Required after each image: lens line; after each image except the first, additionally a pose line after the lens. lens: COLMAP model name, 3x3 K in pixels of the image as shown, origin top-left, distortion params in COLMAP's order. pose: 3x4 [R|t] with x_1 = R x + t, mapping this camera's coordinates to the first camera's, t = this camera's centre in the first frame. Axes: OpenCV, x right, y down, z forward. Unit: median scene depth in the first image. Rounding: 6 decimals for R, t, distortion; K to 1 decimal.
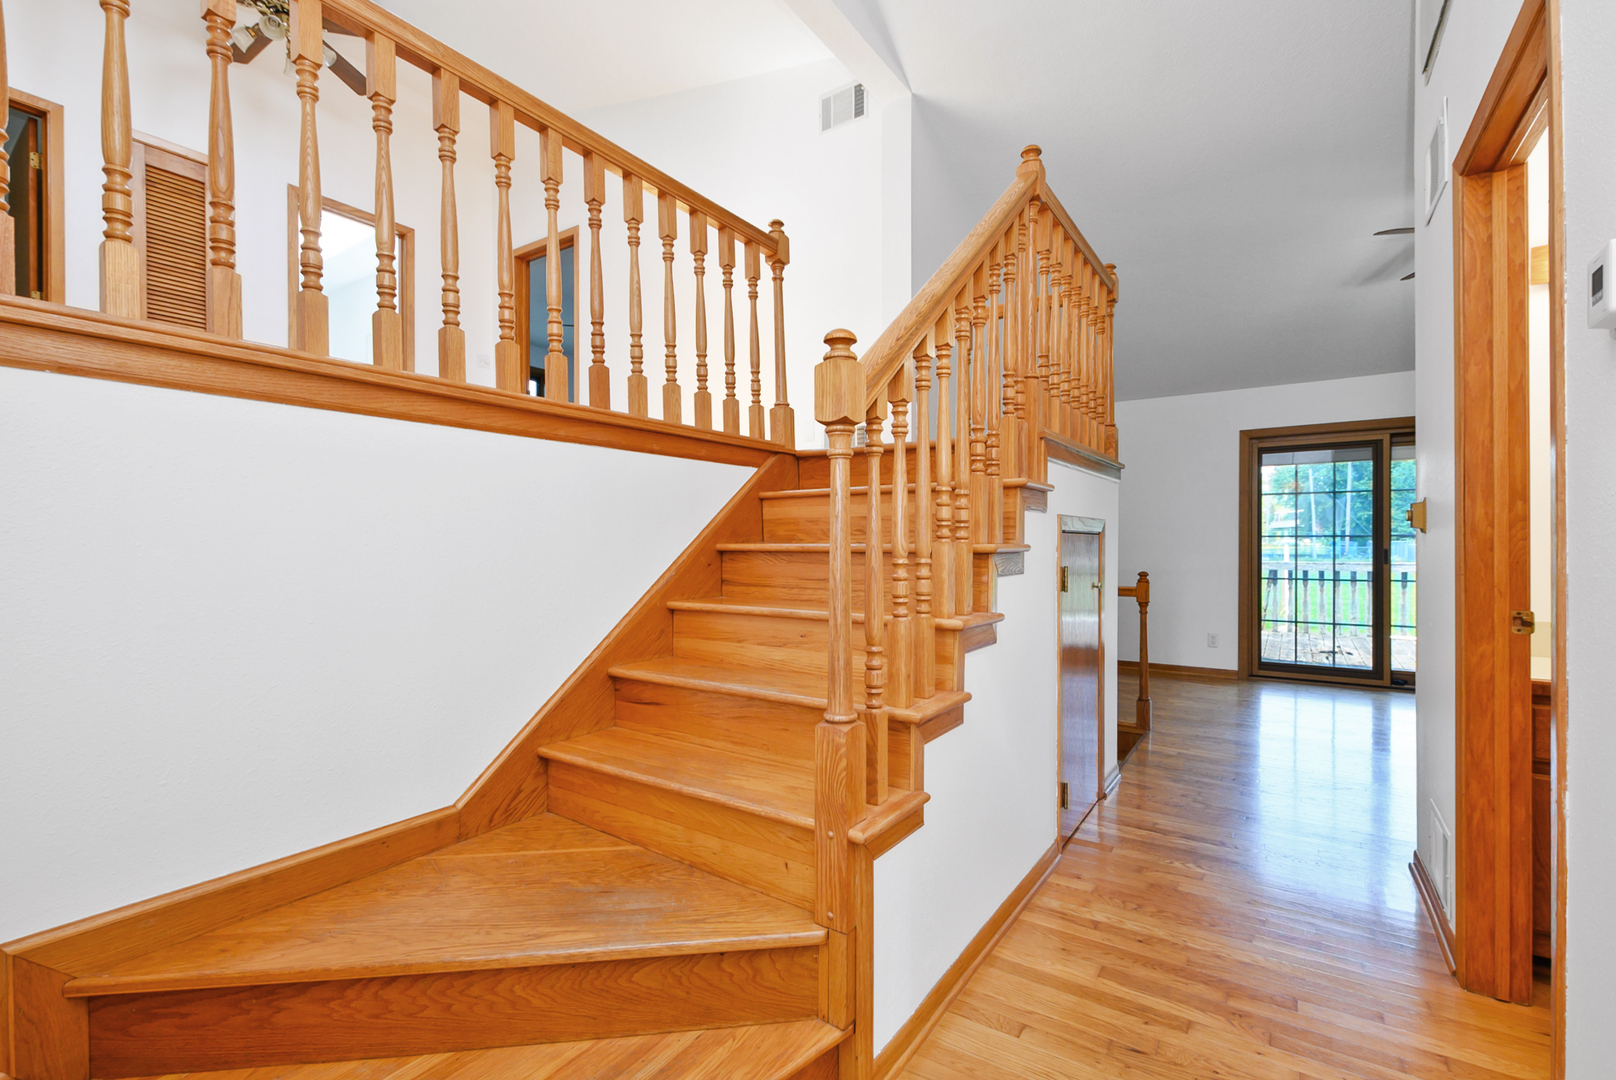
lens RADIAL K [[716.9, 0, 818.2], [0, 716.9, 546.0], [0, 0, 1]] dist [0.010376, -0.002483]
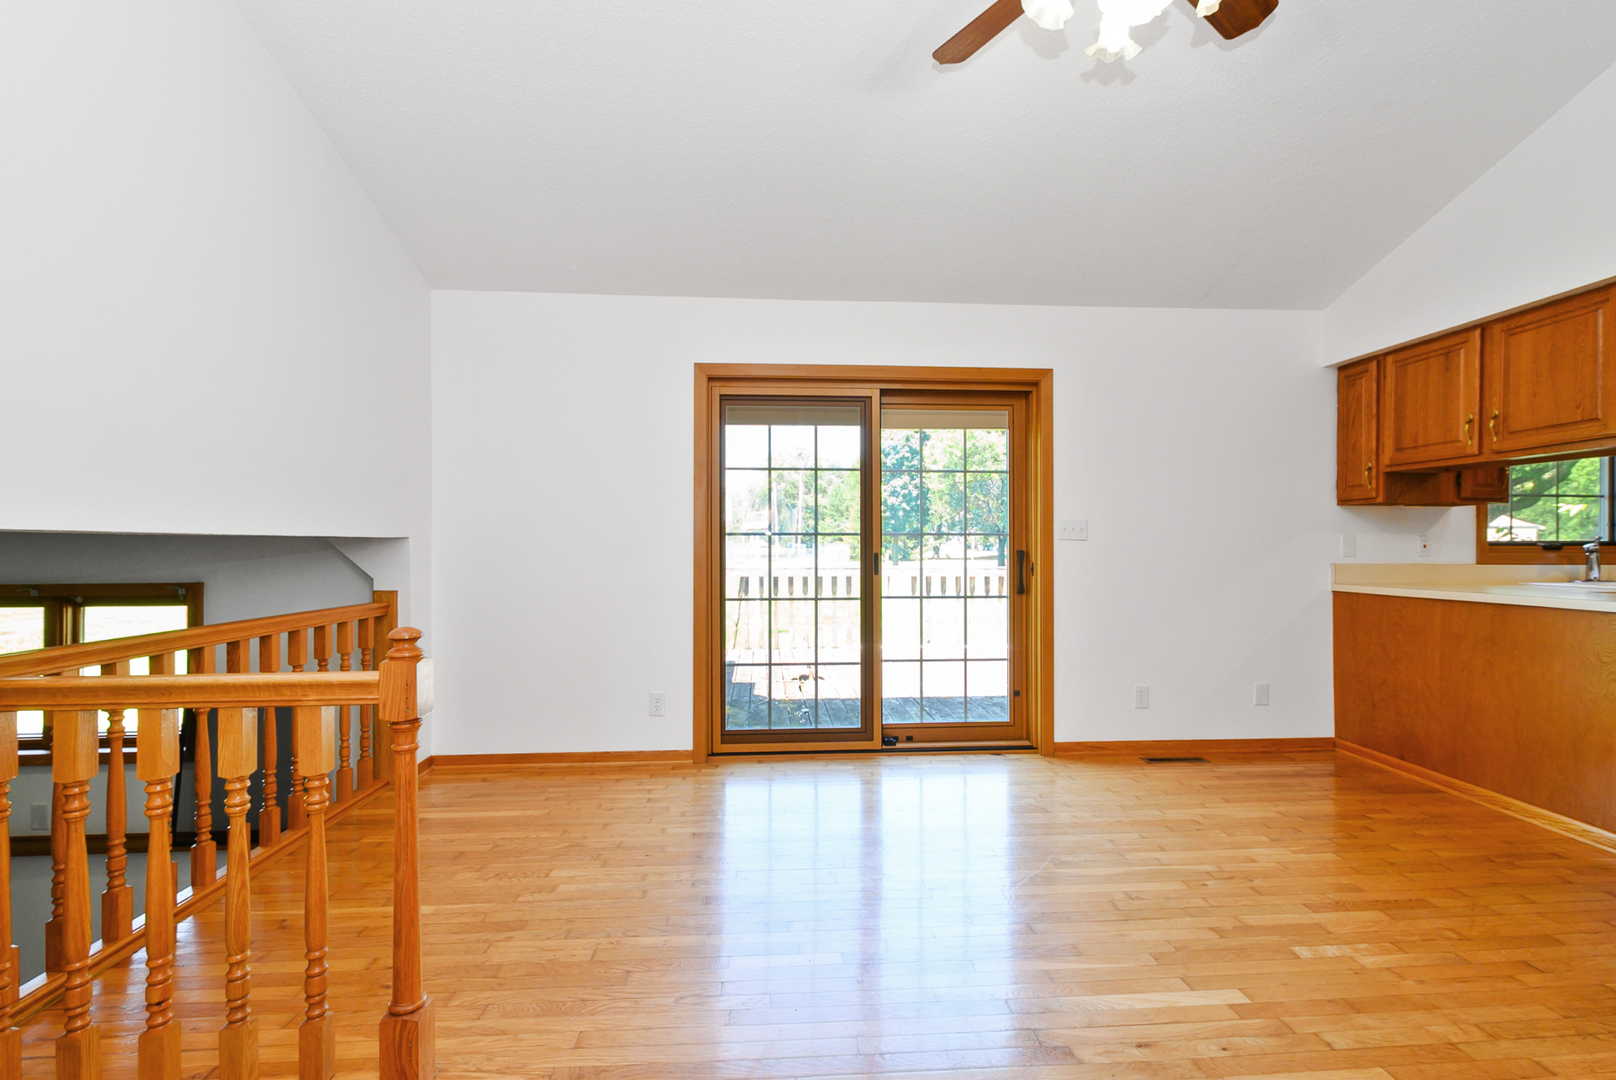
lens RADIAL K [[716.9, 0, 813.7], [0, 716.9, 546.6], [0, 0, 1]] dist [0.010376, -0.002483]
pose [[0.793026, -0.001669, 0.609185, 0.516353], [0.002830, 0.999996, -0.000944, -0.002297], [-0.609181, 0.002473, 0.793027, 0.794866]]
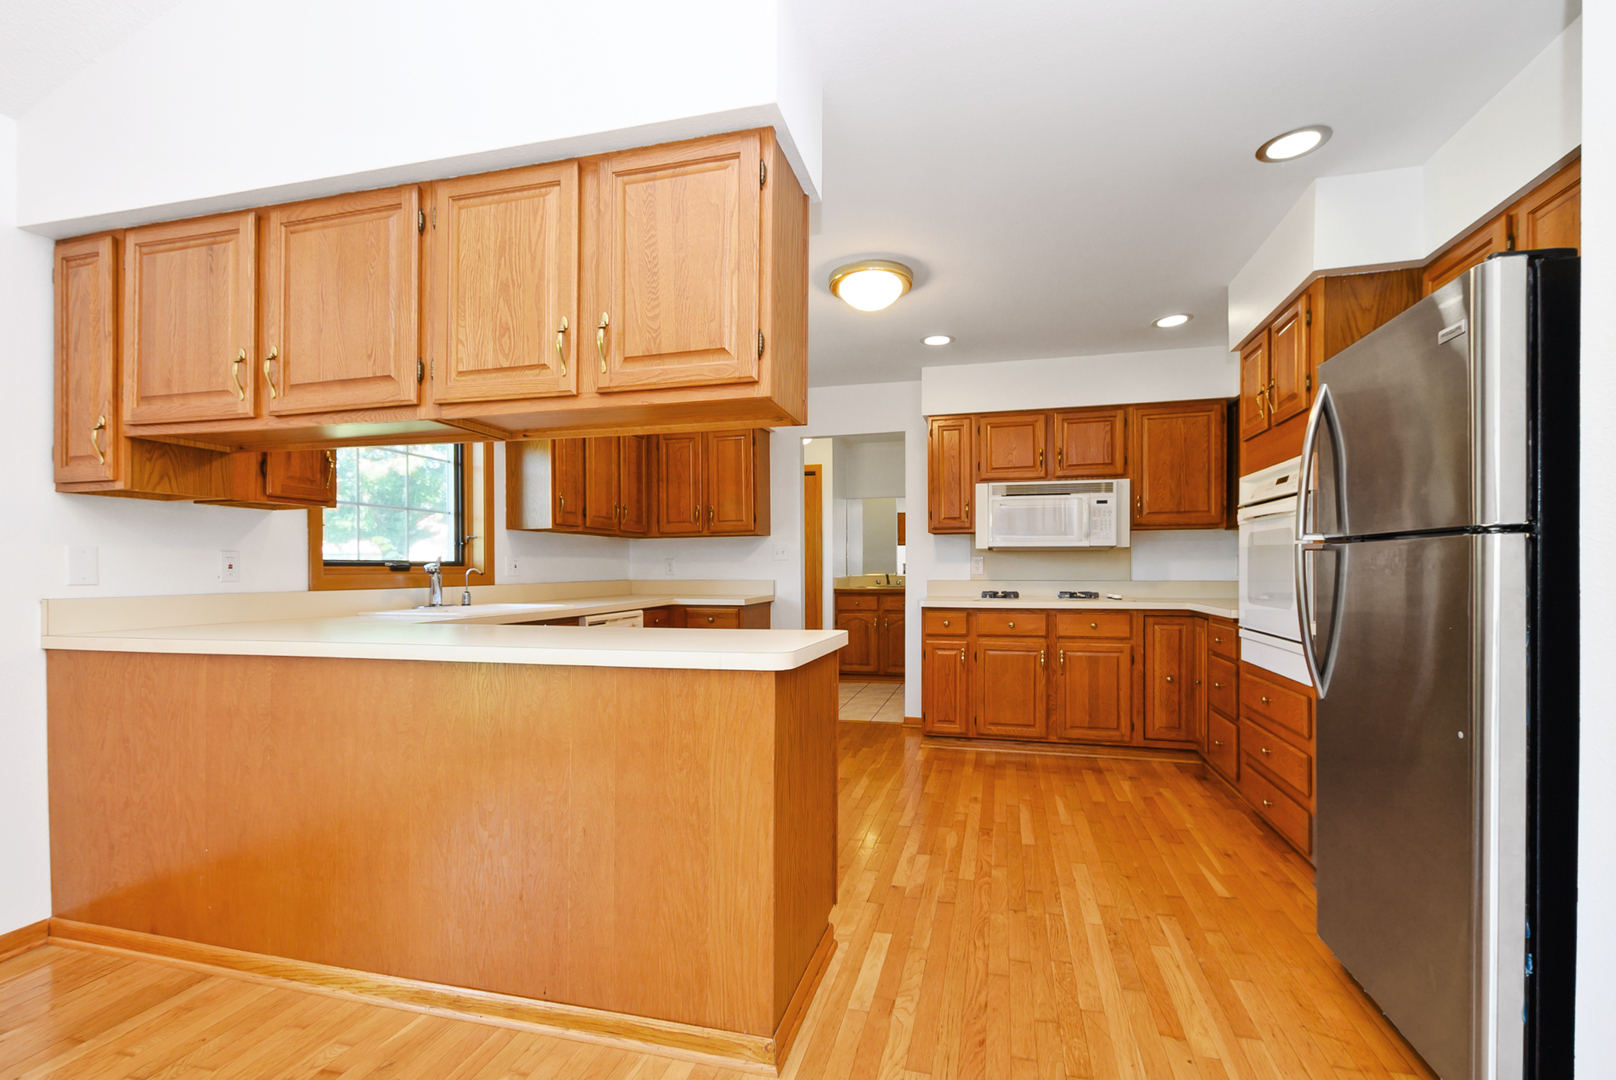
lens RADIAL K [[716.9, 0, 820.7], [0, 716.9, 571.1], [0, 0, 1]] dist [0.010376, -0.002483]
pose [[-0.331082, -0.004297, 0.943592, 1.072857], [0.005503, 0.999964, 0.006485, 0.002335], [-0.943586, 0.007340, -0.331047, 0.775264]]
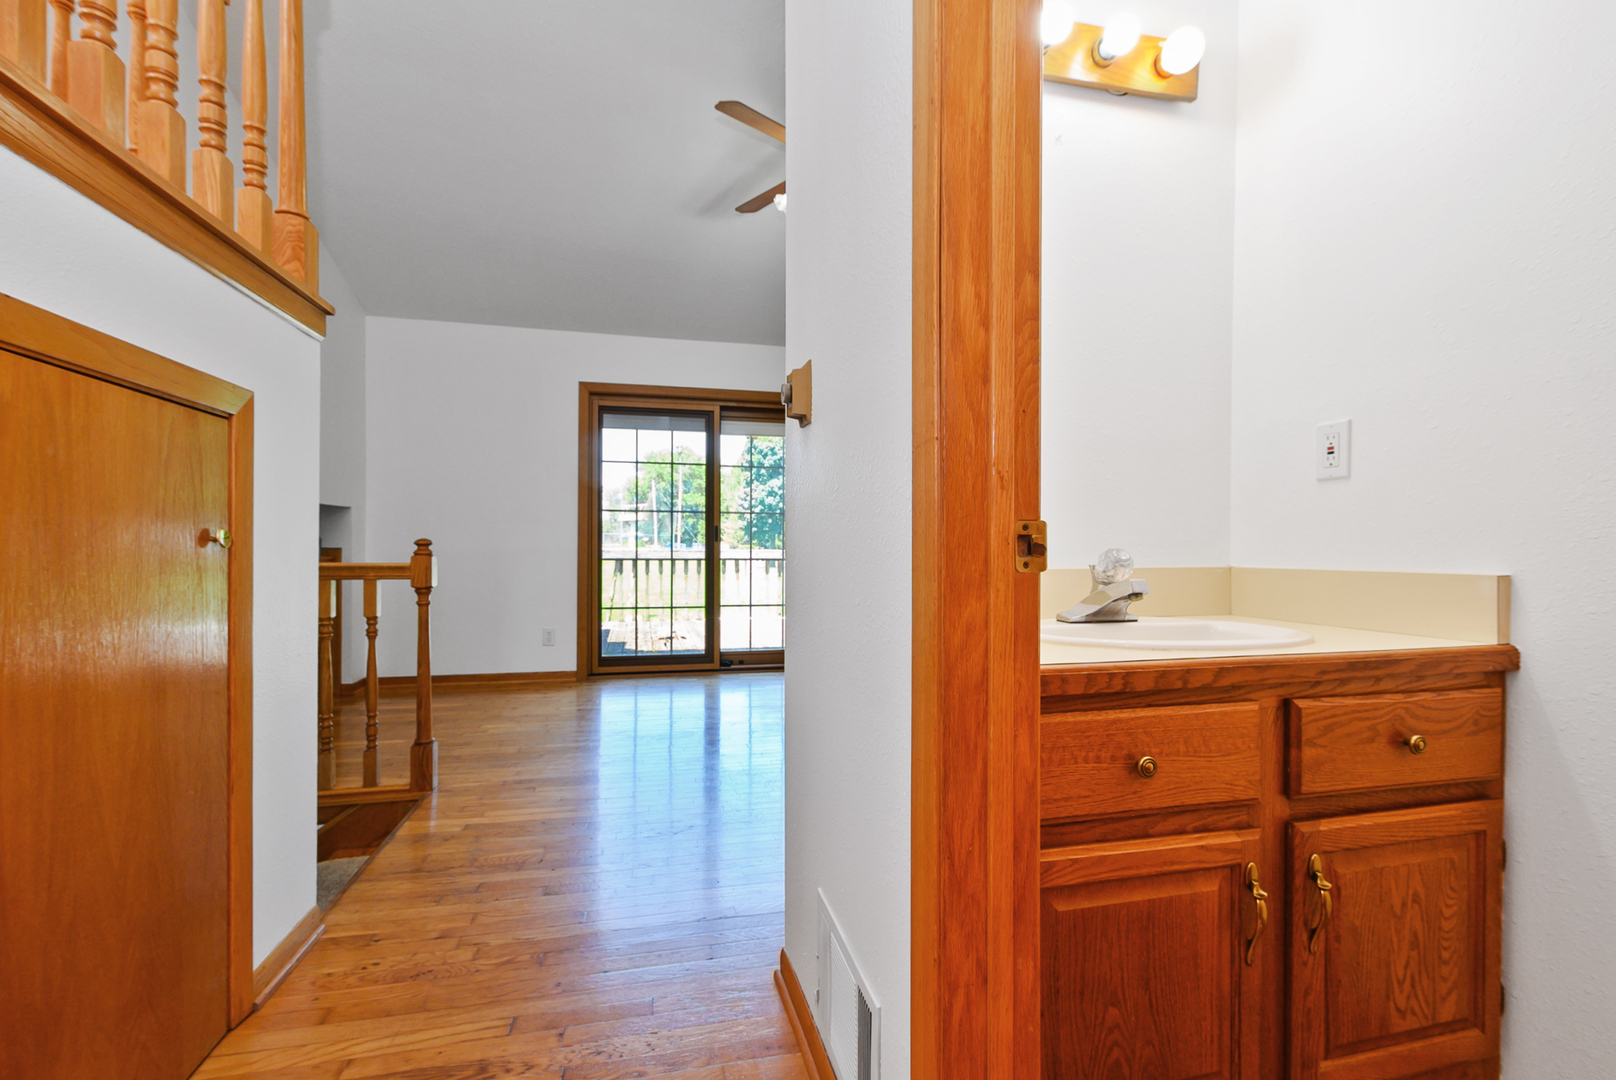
lens RADIAL K [[716.9, 0, 814.7], [0, 716.9, 547.7], [0, 0, 1]] dist [0.010376, -0.002483]
pose [[0.681415, 0.001828, 0.731895, 0.292866], [-0.001810, 0.999998, -0.000813, 0.056266], [-0.731895, -0.000771, 0.681417, 0.417465]]
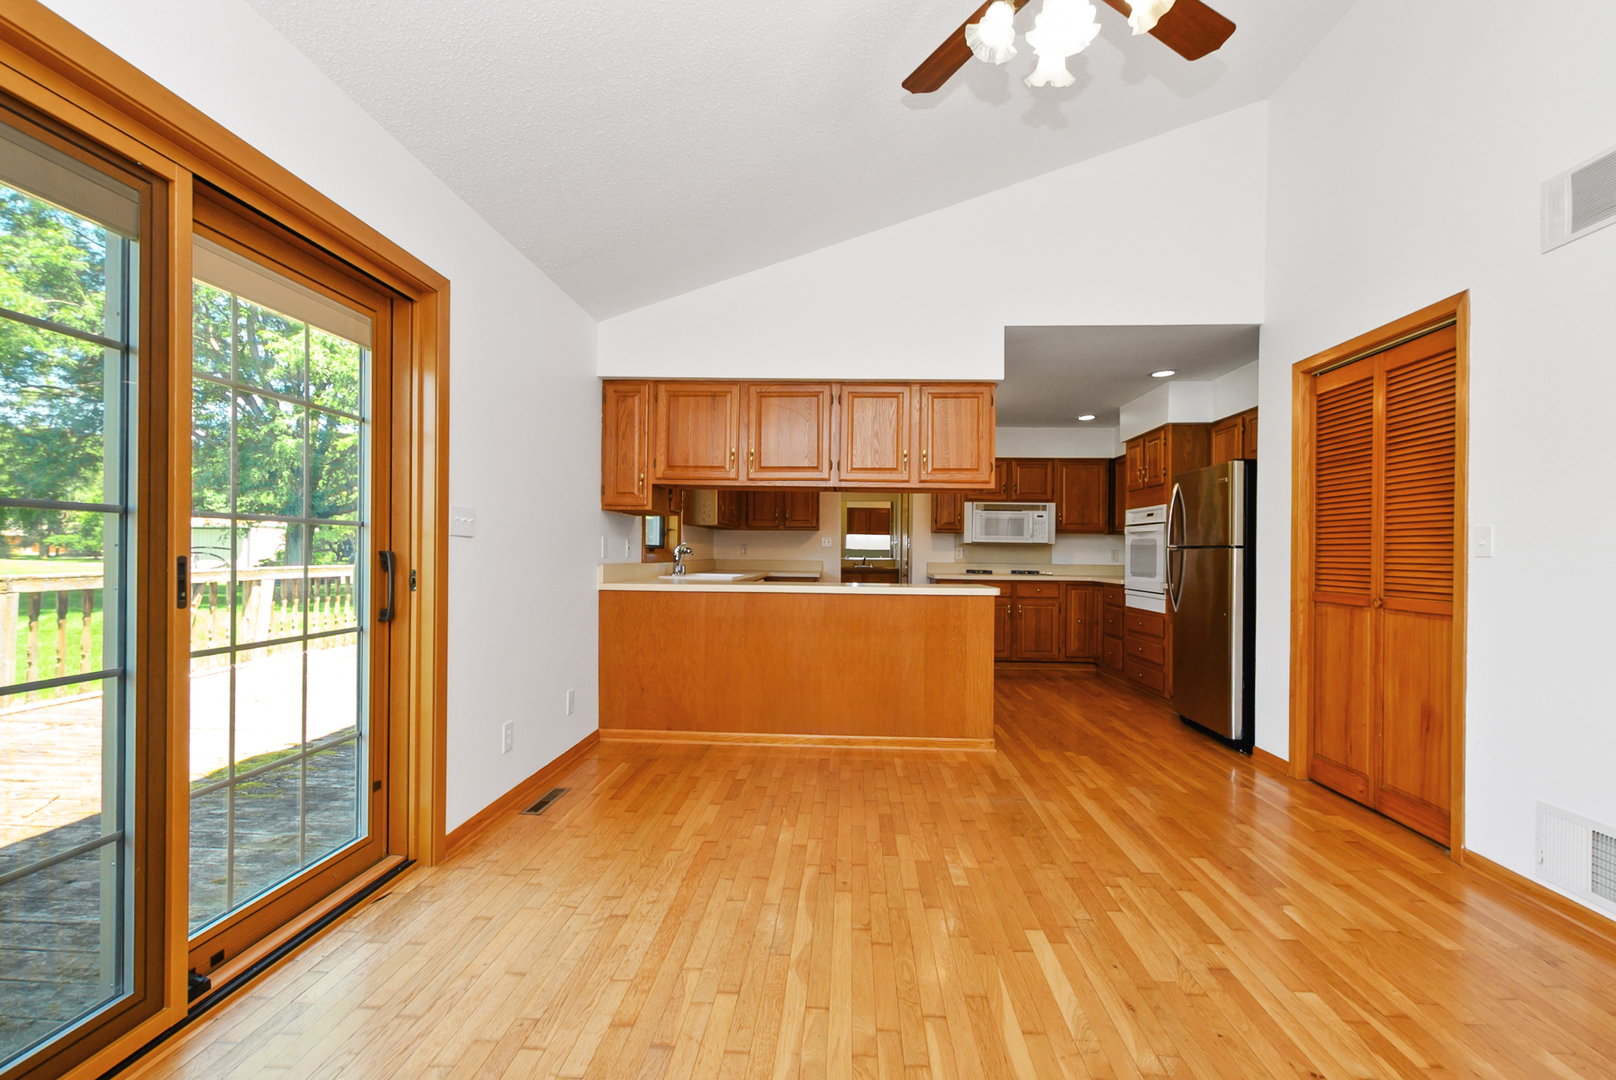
lens RADIAL K [[716.9, 0, 816.4], [0, 716.9, 545.5], [0, 0, 1]] dist [0.010376, -0.002483]
pose [[-0.520216, -0.000204, 0.854035, 0.653486], [-0.011545, 0.999910, -0.006794, -0.001604], [-0.853957, -0.013395, -0.520172, 1.533366]]
